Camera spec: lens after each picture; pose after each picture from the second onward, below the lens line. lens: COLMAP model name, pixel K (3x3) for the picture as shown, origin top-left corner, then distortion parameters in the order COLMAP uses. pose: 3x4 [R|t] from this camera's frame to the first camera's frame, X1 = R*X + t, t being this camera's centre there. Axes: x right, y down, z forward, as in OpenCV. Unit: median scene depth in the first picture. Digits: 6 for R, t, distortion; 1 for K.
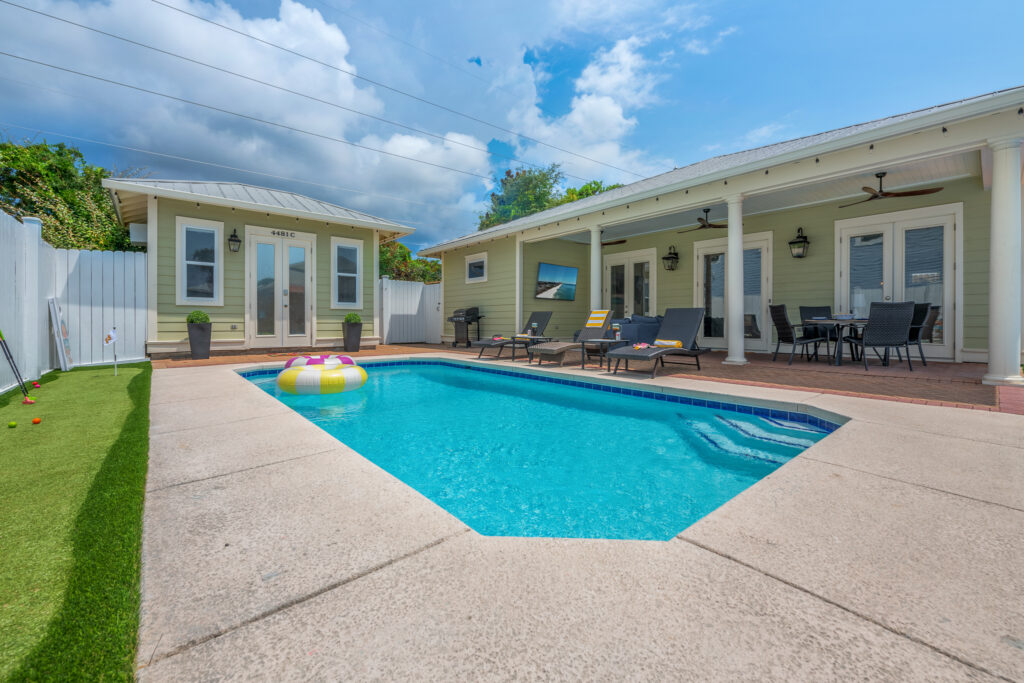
lens RADIAL K [[416.9, 0, 512.0], [0, 416.9, 341.5], [0, 0, 1]] dist [0.020497, 0.000065]
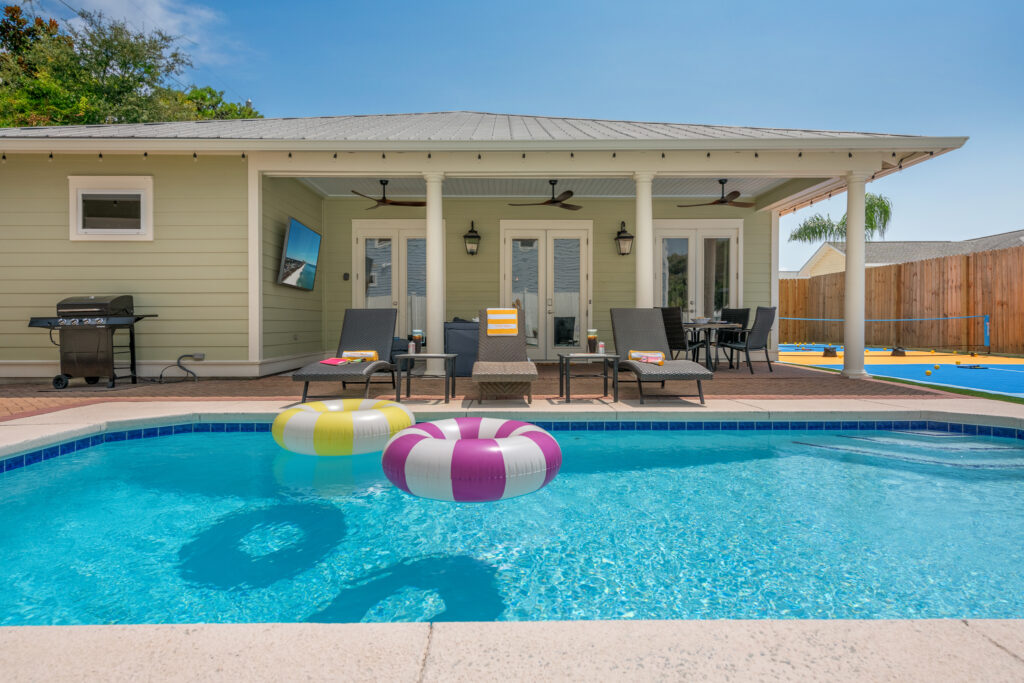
lens RADIAL K [[545.9, 0, 512.0], [0, 545.9, 341.5], [0, 0, 1]] dist [0.025145, 0.000039]
pose [[0.637734, -0.028580, 0.769726, -0.280127], [0.043392, 0.999057, 0.001143, -0.015145], [-0.769034, 0.032671, 0.638373, 0.301697]]
